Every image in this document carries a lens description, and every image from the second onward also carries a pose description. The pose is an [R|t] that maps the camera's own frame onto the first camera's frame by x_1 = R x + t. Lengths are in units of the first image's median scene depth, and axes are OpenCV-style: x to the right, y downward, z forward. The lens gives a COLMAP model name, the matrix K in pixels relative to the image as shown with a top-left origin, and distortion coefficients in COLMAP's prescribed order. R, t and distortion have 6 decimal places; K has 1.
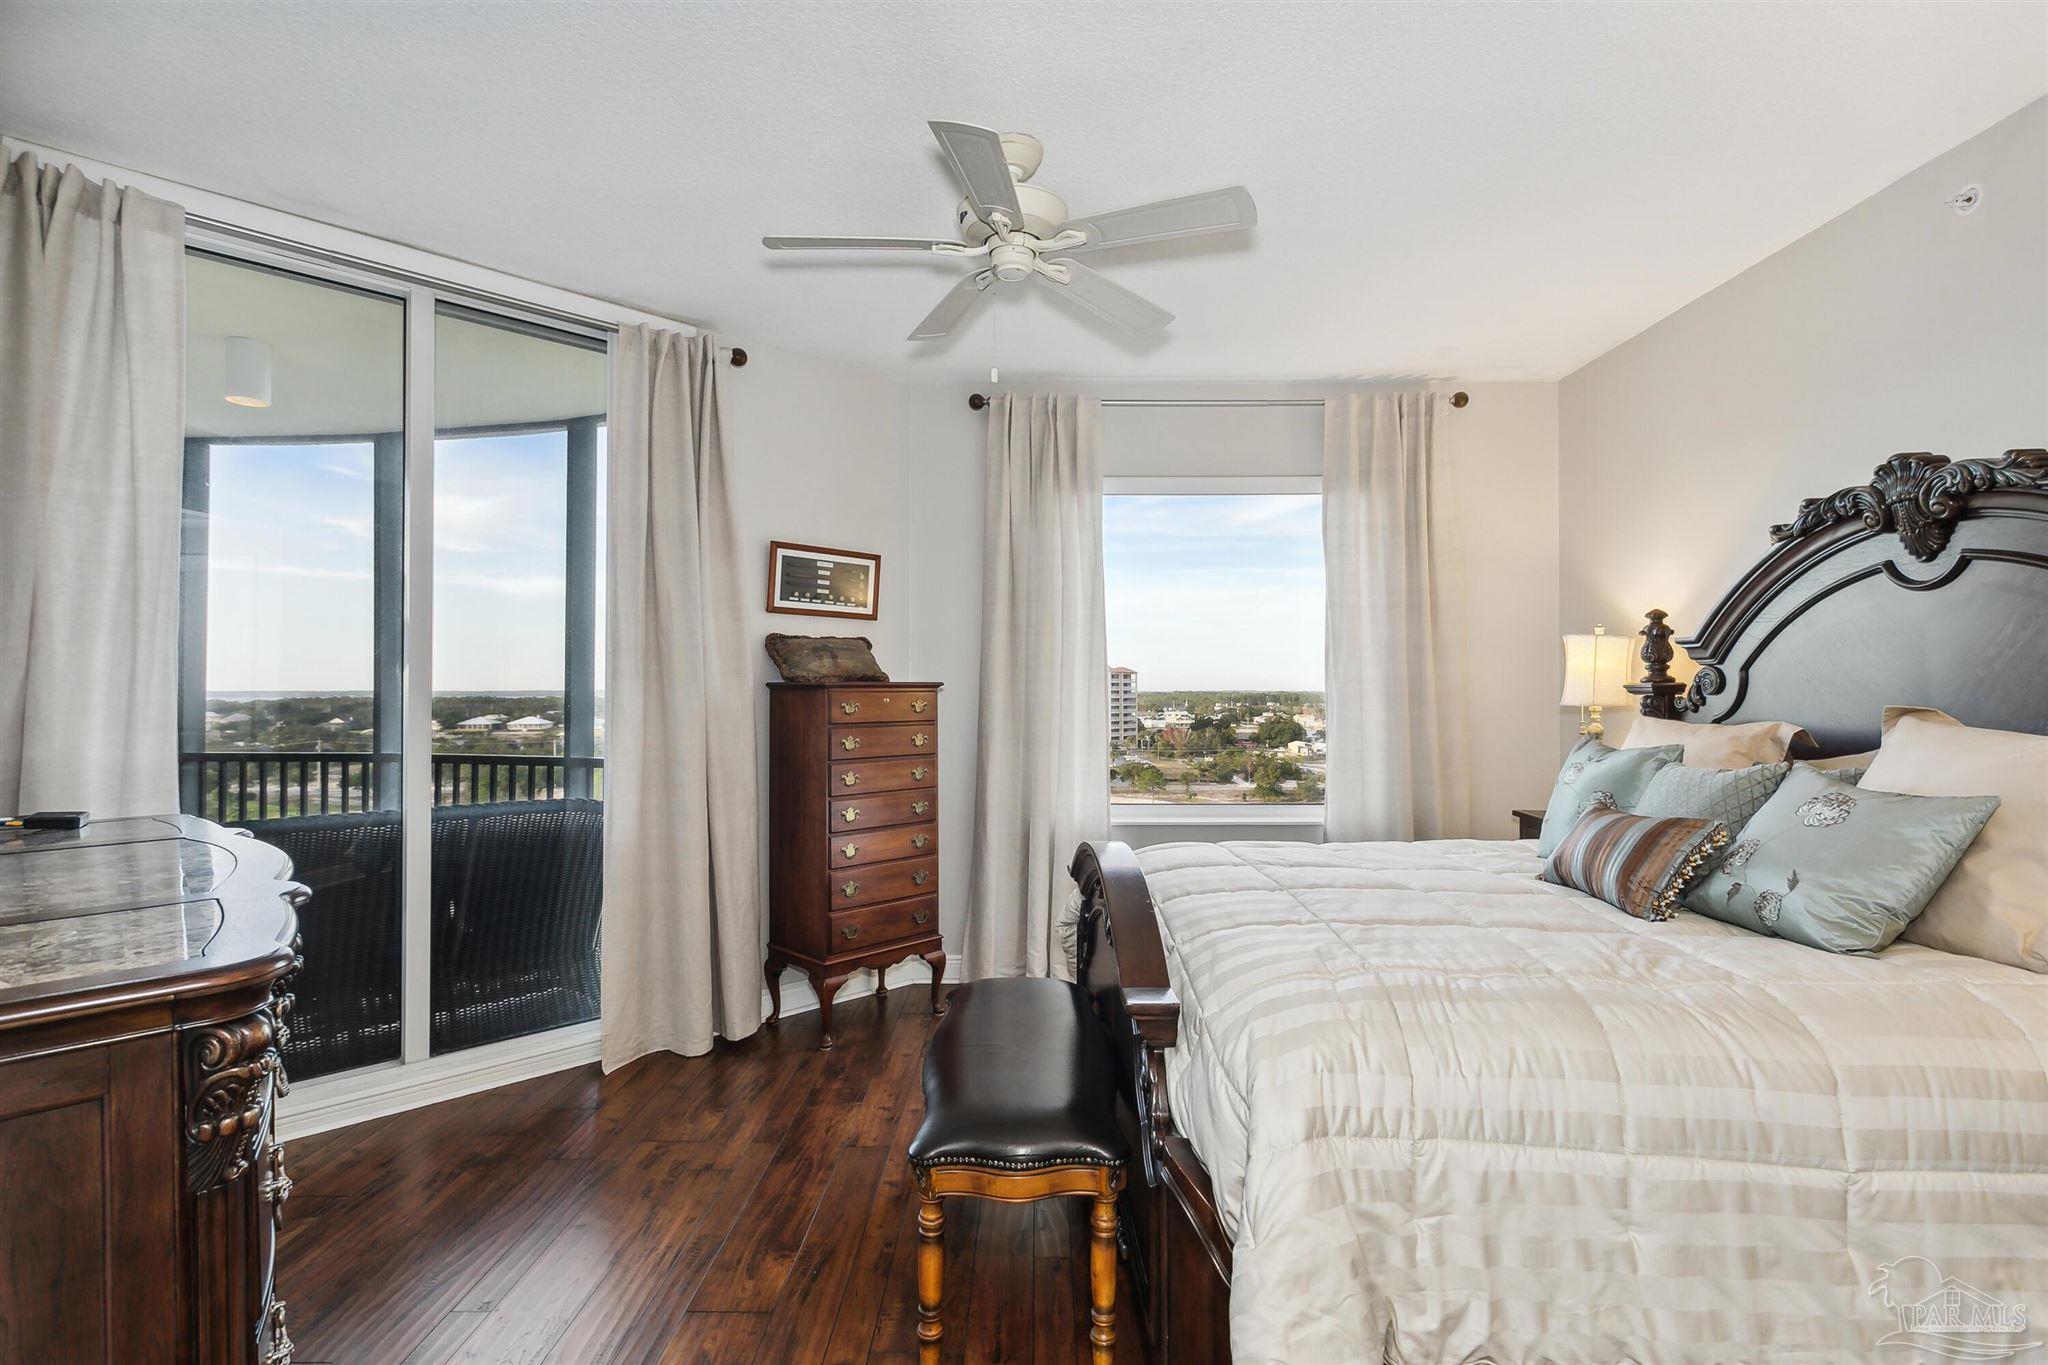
lens RADIAL K [[979.7, 0, 1032.2], [0, 979.7, 686.1], [0, 0, 1]] dist [-0.001561, -0.000841]
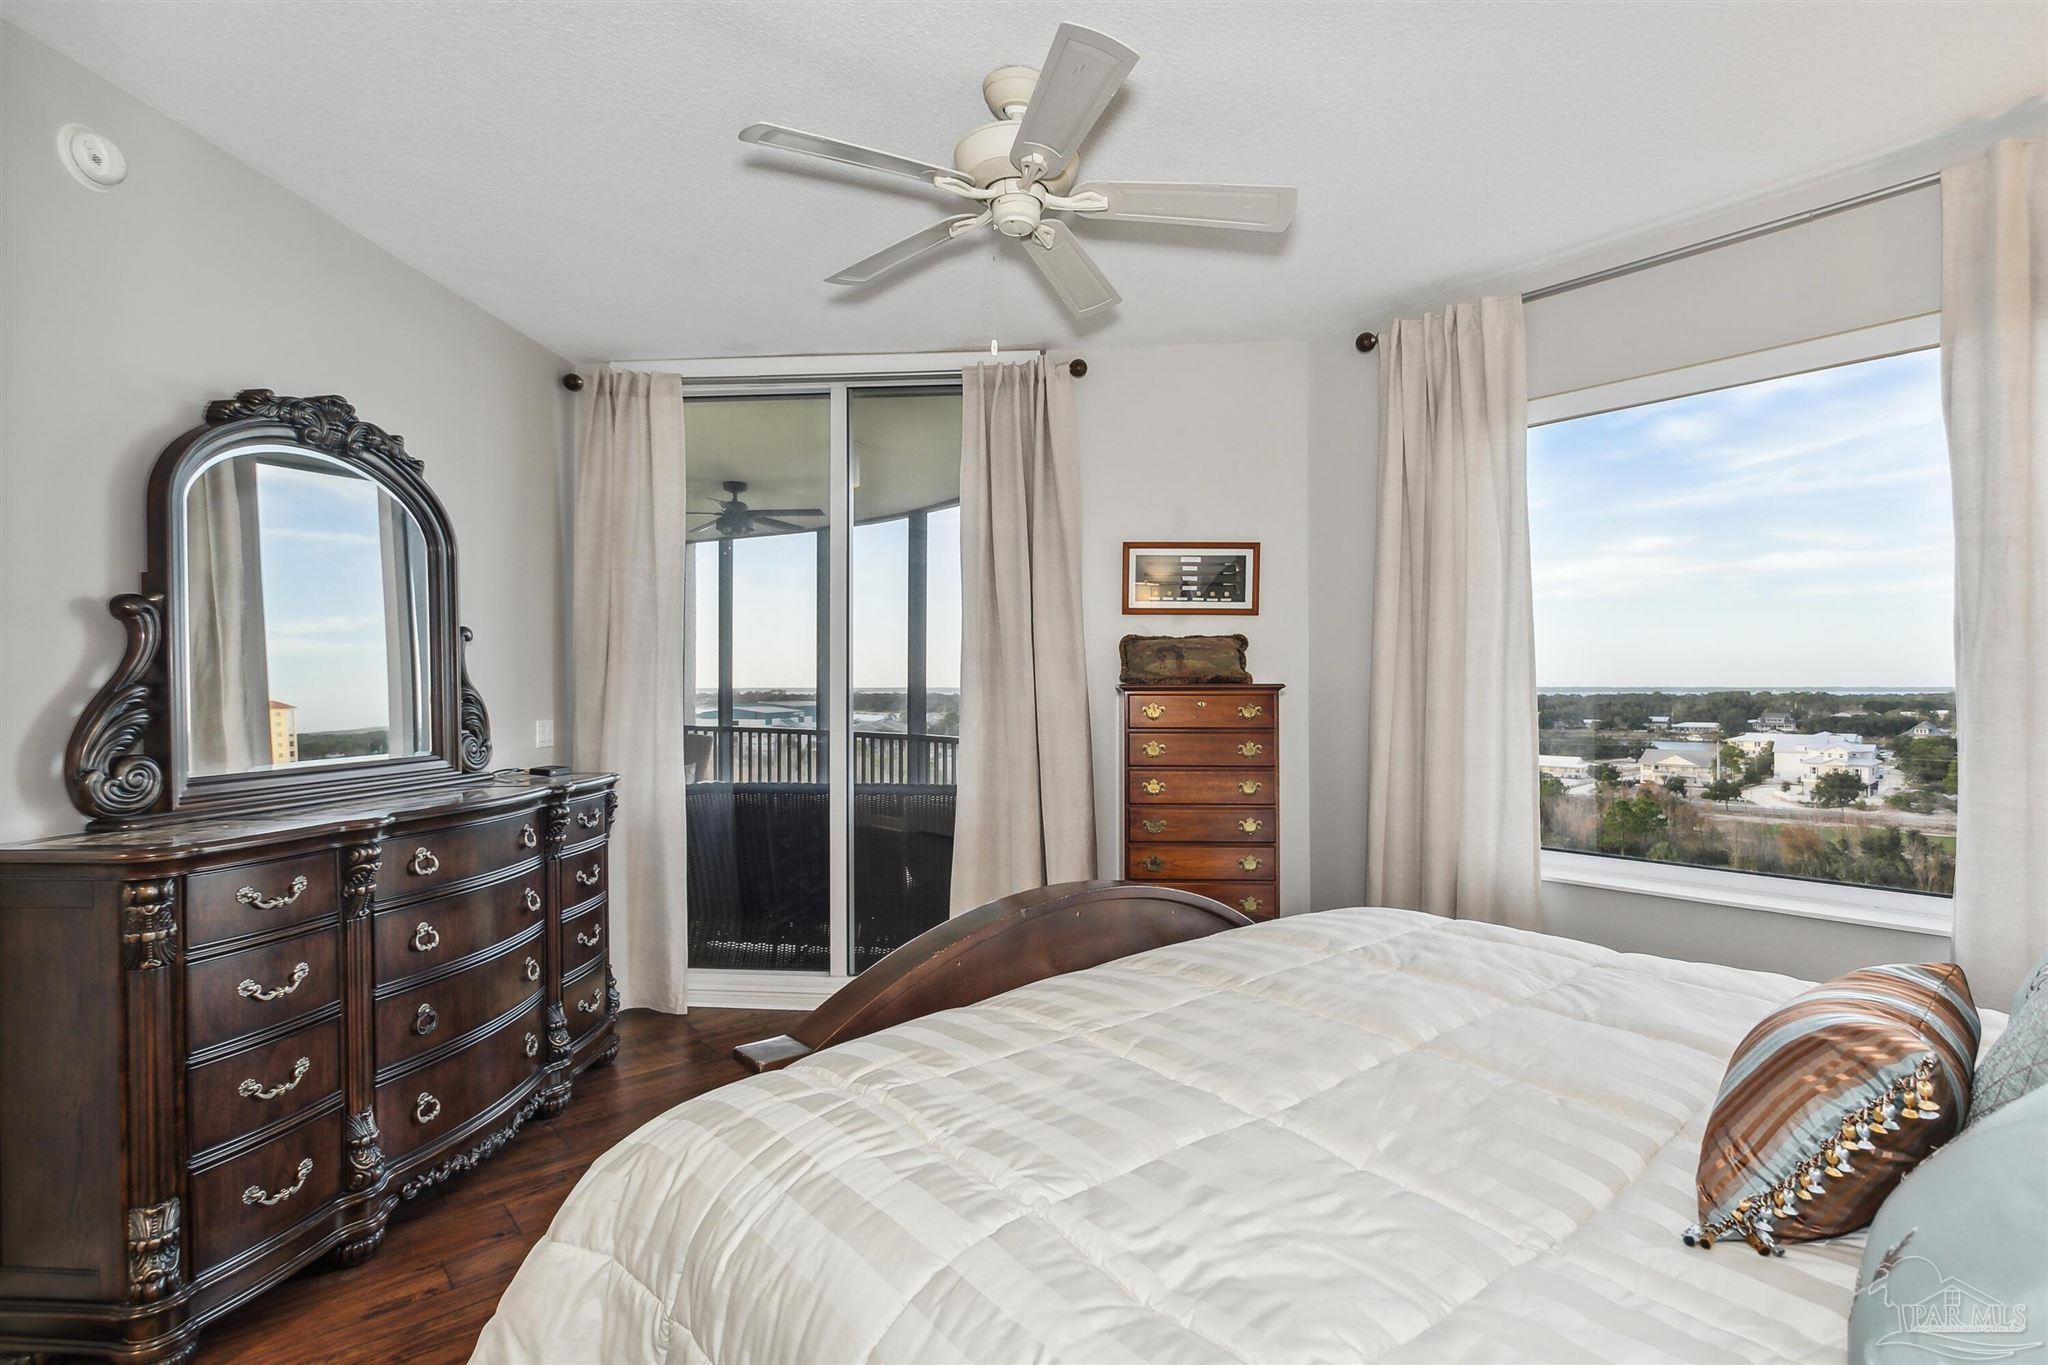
lens RADIAL K [[984.8, 0, 1024.0], [0, 984.8, 682.5], [0, 0, 1]] dist [0.000732, 0.000655]
pose [[0.655689, -0.003126, -0.755024, 0.432212], [0.003389, 0.999994, -0.001196, -0.005118], [0.755023, -0.001775, 0.655696, 0.272526]]
